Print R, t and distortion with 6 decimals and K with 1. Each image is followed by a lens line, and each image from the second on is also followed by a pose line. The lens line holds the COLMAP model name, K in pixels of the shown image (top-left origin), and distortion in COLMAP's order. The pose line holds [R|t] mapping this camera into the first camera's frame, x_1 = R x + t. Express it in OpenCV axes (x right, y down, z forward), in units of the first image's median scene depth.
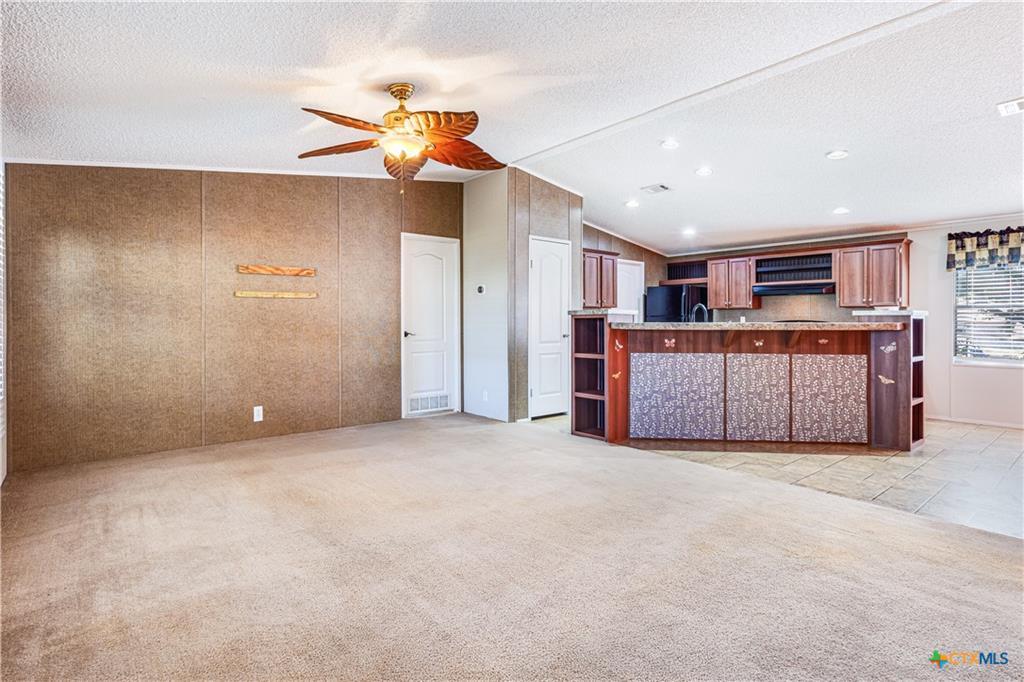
lens RADIAL K [[507.2, 0, 512.9], [0, 507.2, 320.2], [0, 0, 1]] dist [0.001536, 0.000324]
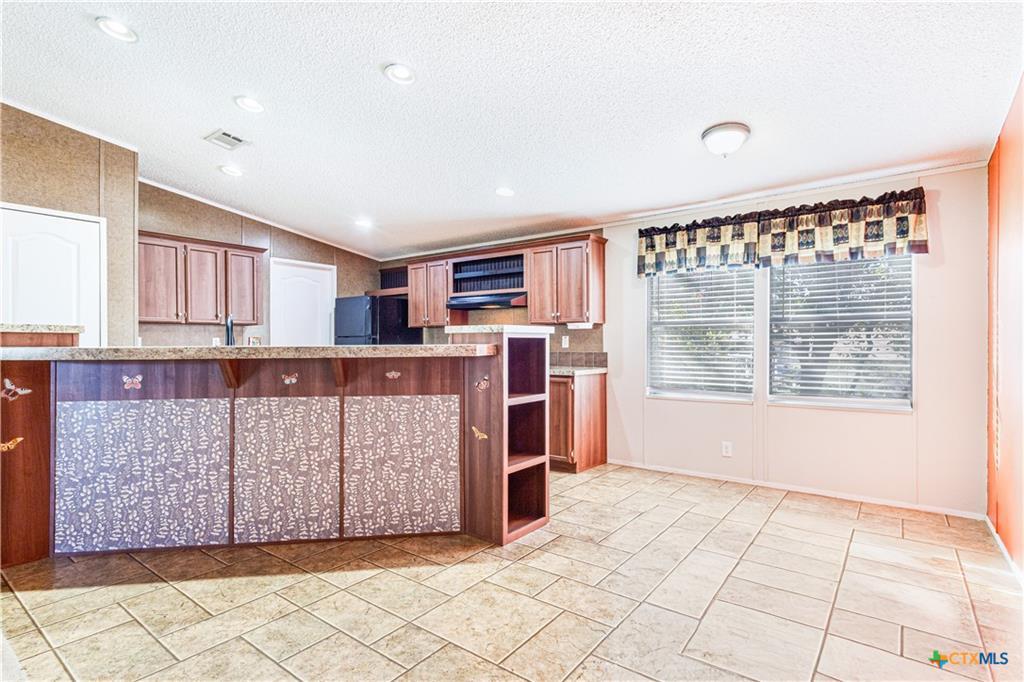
lens RADIAL K [[503.5, 0, 512.0], [0, 503.5, 341.0], [0, 0, 1]] dist [-0.000171, 0.000087]
pose [[0.974975, -0.004915, 0.222262, 0.568614], [0.005192, 0.999986, -0.000661, 0.000969], [-0.222256, 0.001799, 0.974987, 0.330863]]
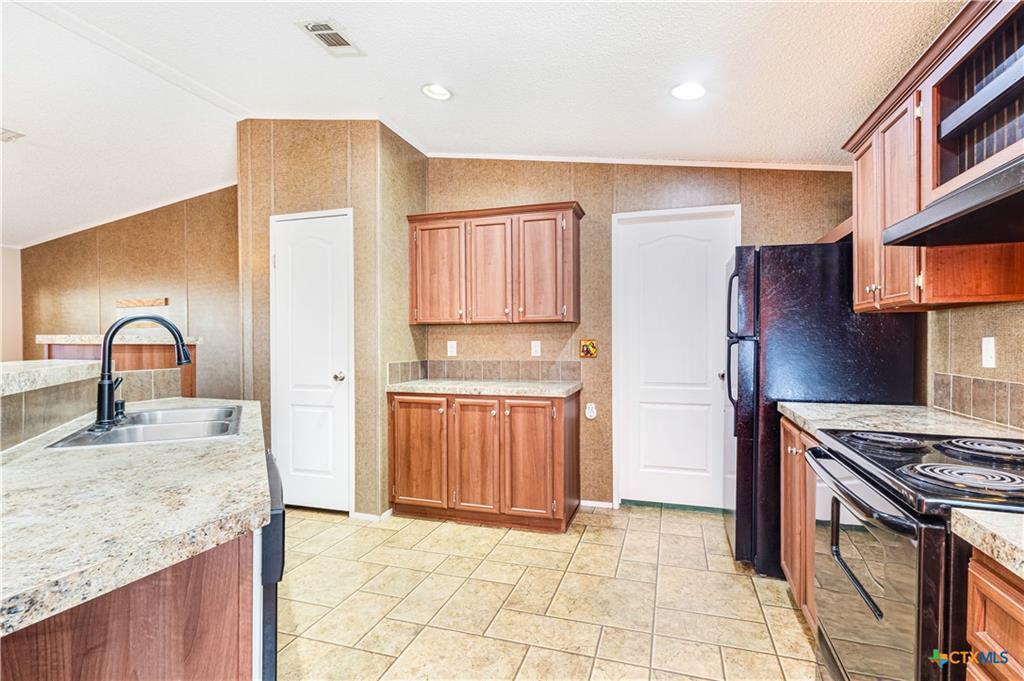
lens RADIAL K [[501.6, 0, 515.9], [0, 501.6, 341.8], [0, 0, 1]] dist [0.010246, 0.000359]
pose [[0.533906, -0.002127, -0.845541, 0.822136], [0.007602, 0.999968, 0.002285, -0.009781], [0.845510, -0.007647, 0.533905, 1.035190]]
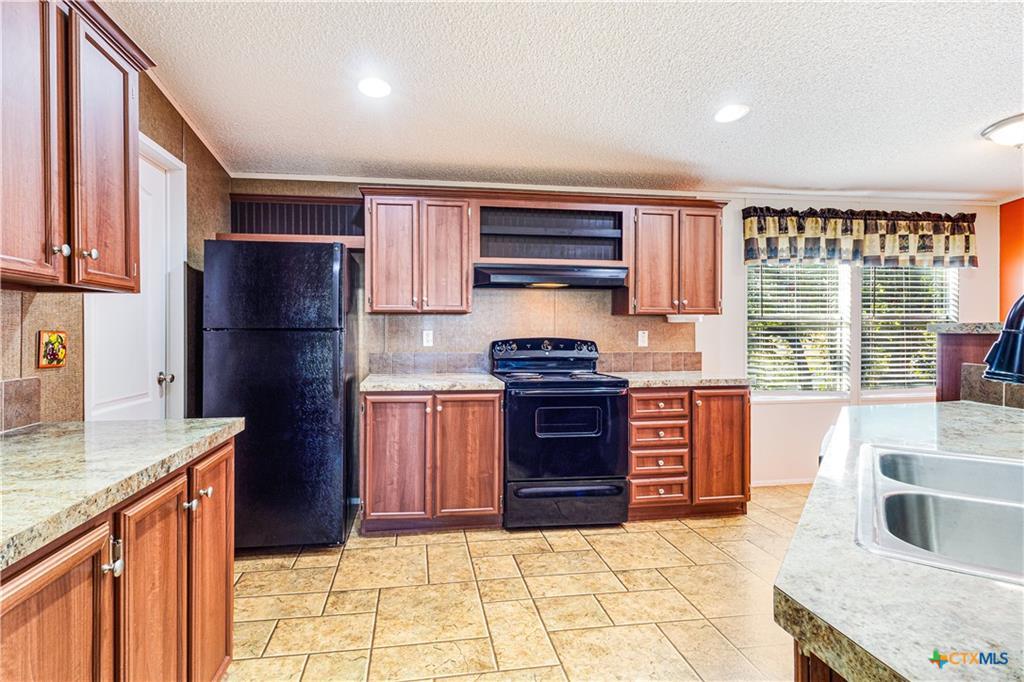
lens RADIAL K [[501.6, 0, 485.4], [0, 501.6, 335.2], [0, 0, 1]] dist [0.002096, 0.000415]
pose [[0.536727, -0.007184, 0.843725, 0.136254], [-0.000587, 0.999960, 0.008888, -0.009604], [-0.843756, -0.005266, 0.536702, 1.082187]]
